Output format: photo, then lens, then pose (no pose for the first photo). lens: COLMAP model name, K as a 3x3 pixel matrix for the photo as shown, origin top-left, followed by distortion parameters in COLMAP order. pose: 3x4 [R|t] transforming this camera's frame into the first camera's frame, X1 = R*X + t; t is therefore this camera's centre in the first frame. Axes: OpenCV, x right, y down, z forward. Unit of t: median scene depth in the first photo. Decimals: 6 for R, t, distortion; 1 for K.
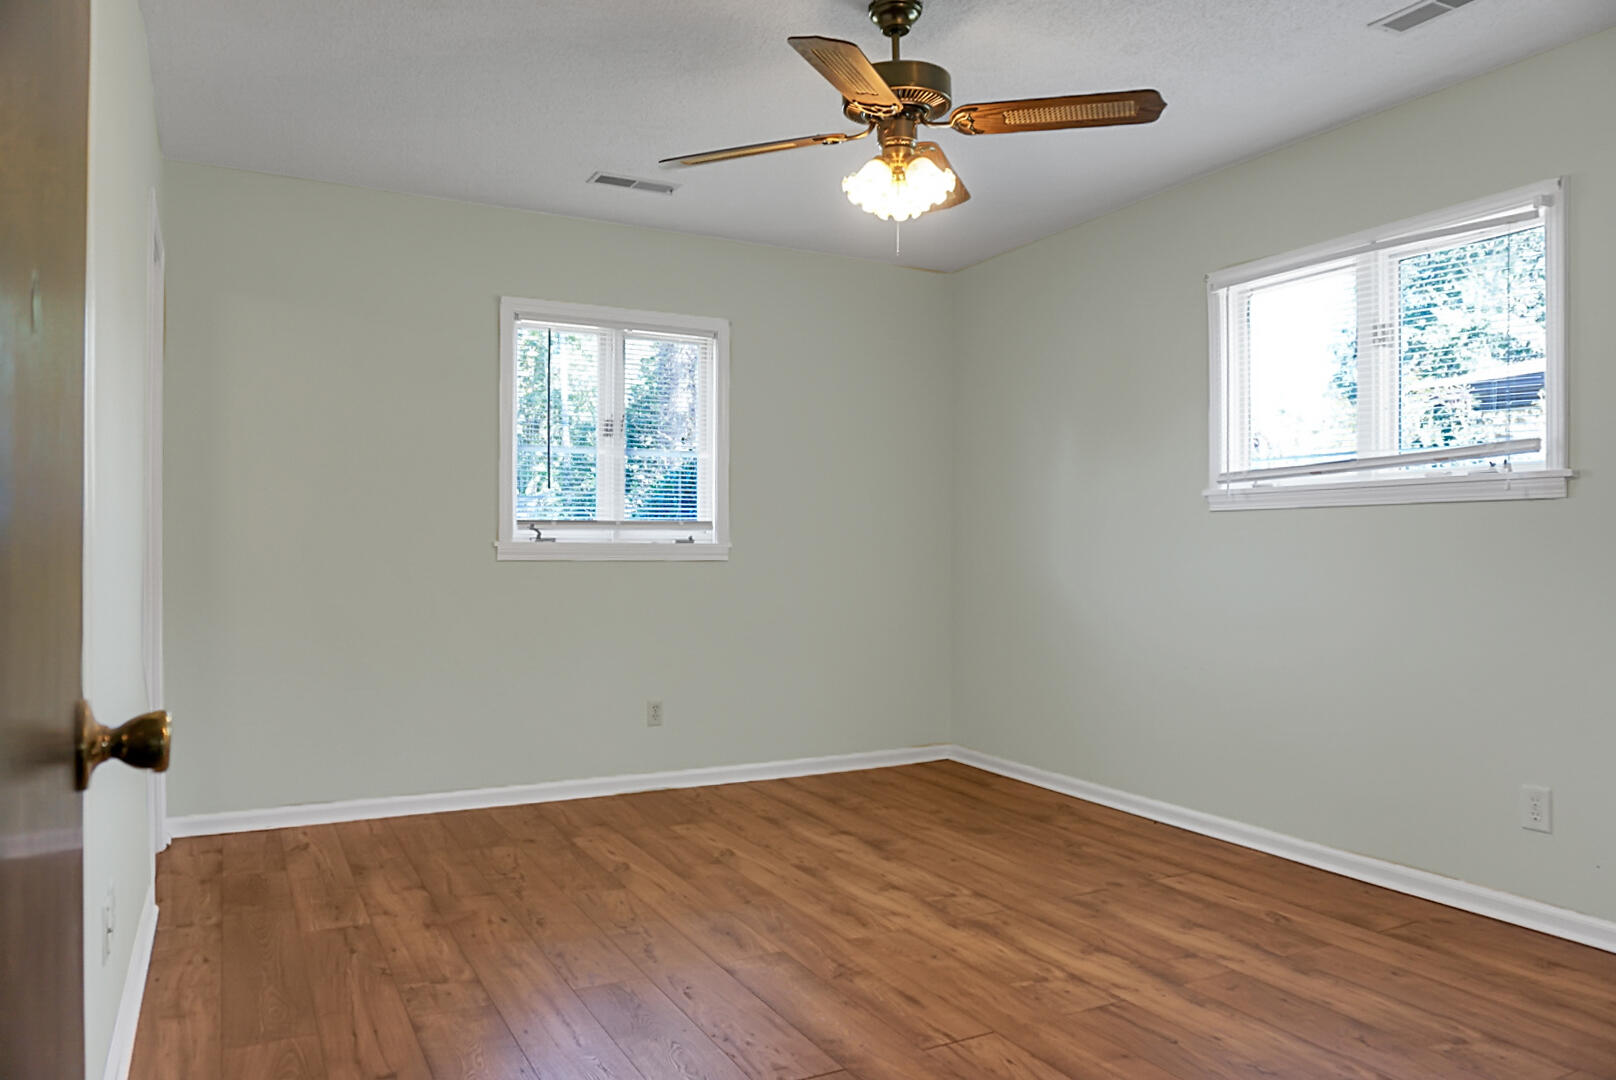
lens RADIAL K [[1109.2, 0, 814.8], [0, 1109.2, 560.4], [0, 0, 1]] dist [-0.046669, 0.040515]
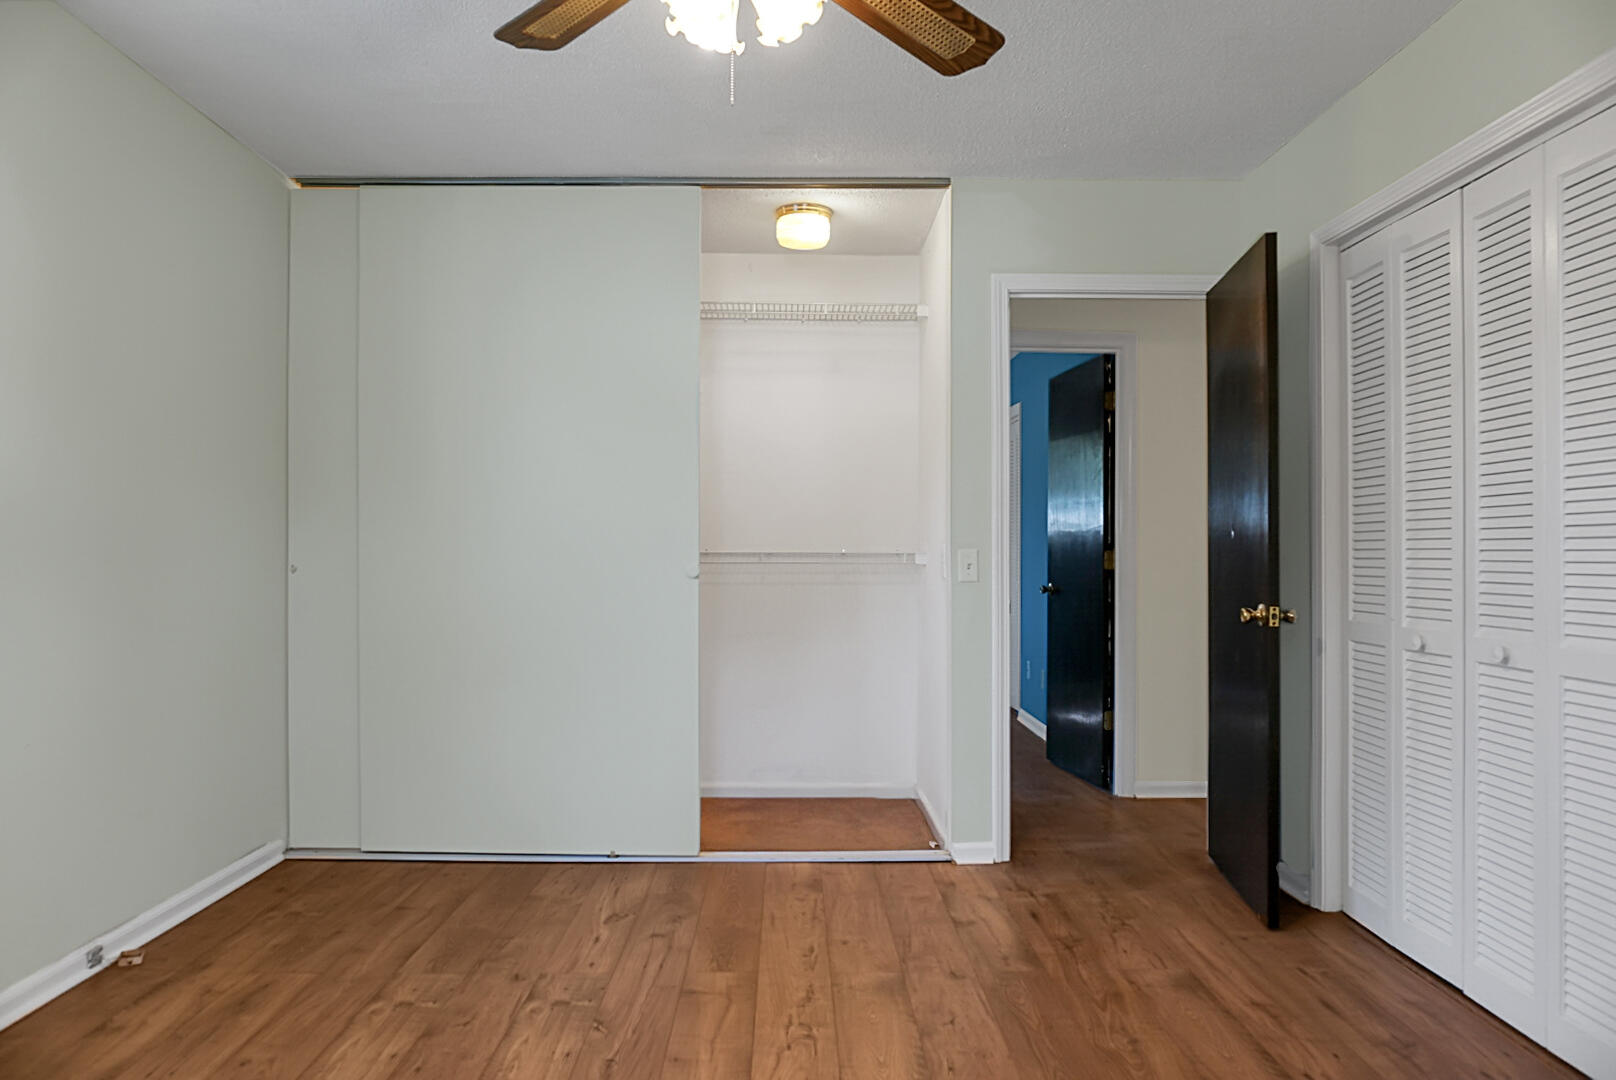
lens RADIAL K [[1097.2, 0, 808.0], [0, 1097.2, 540.0], [0, 0, 1]] dist [-0.035659, 0.002462]
pose [[-0.889062, 0.002638, 0.457780, -0.253530], [0.002052, 0.999996, -0.001778, -0.030802], [-0.457783, -0.000642, -0.889064, 1.571389]]
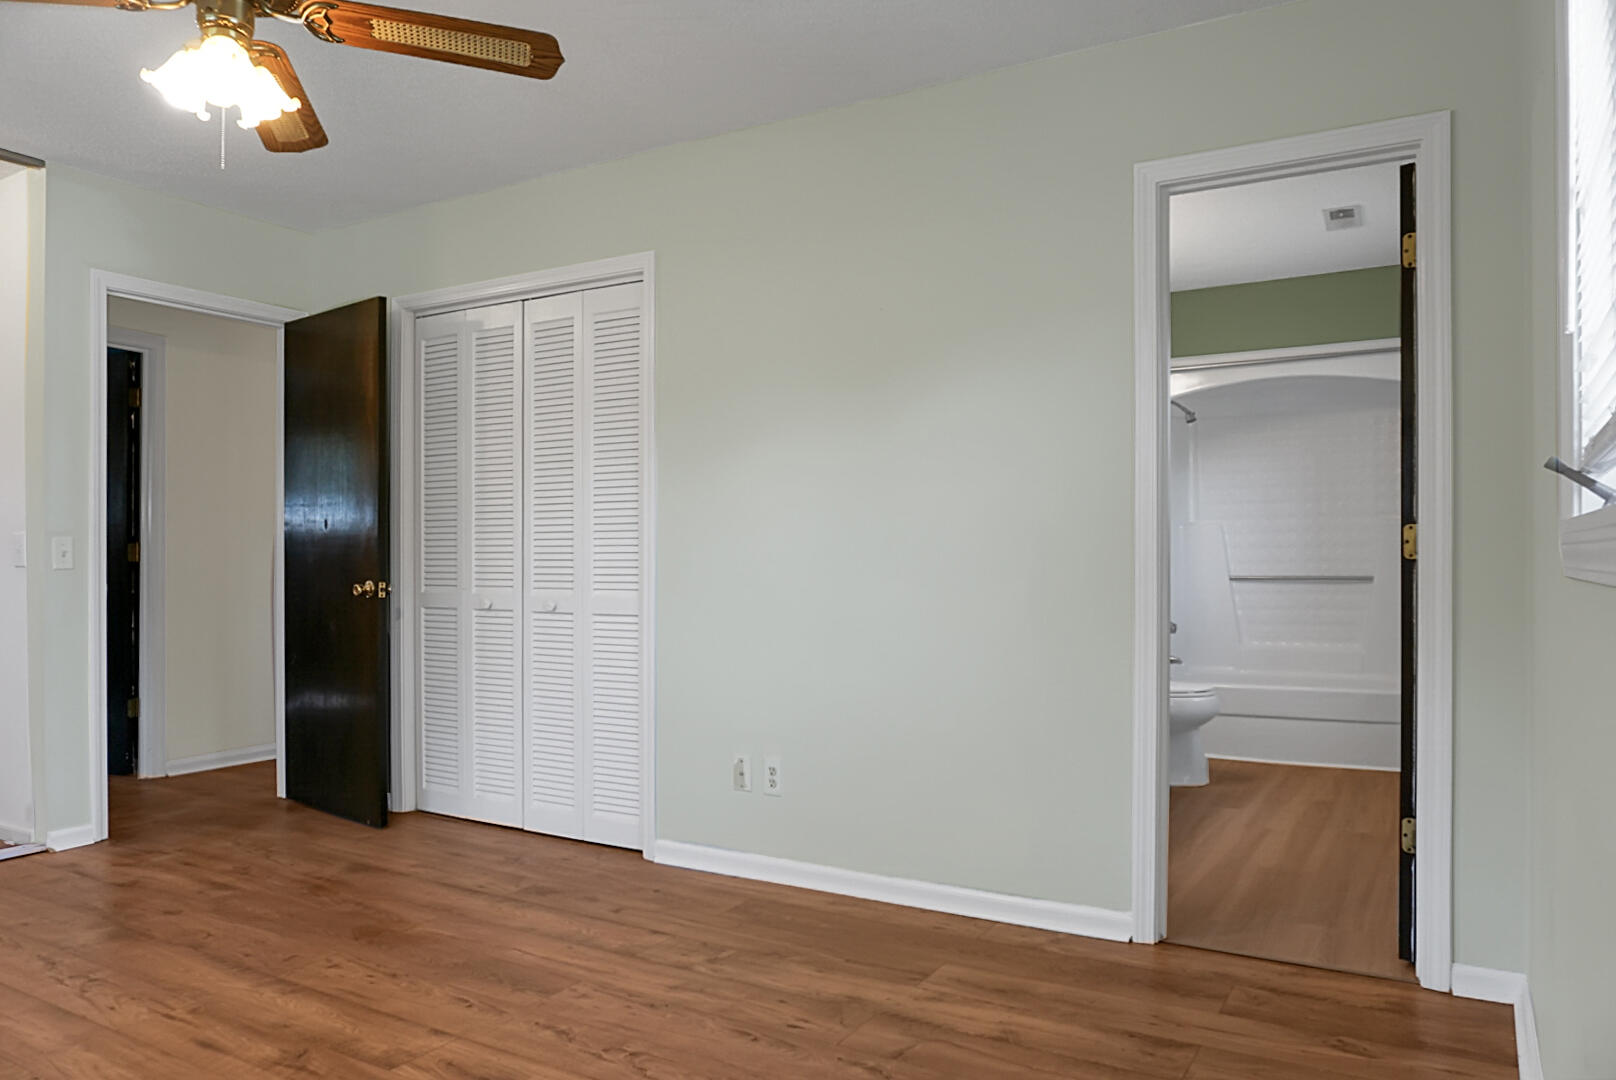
lens RADIAL K [[1109.2, 0, 814.8], [0, 1109.2, 560.4], [0, 0, 1]] dist [-0.046669, 0.040515]
pose [[-0.851855, 0.000559, -0.523778, 0.127495], [-0.004952, 0.999946, 0.009122, -0.008658], [0.523755, 0.010365, -0.851806, 1.942295]]
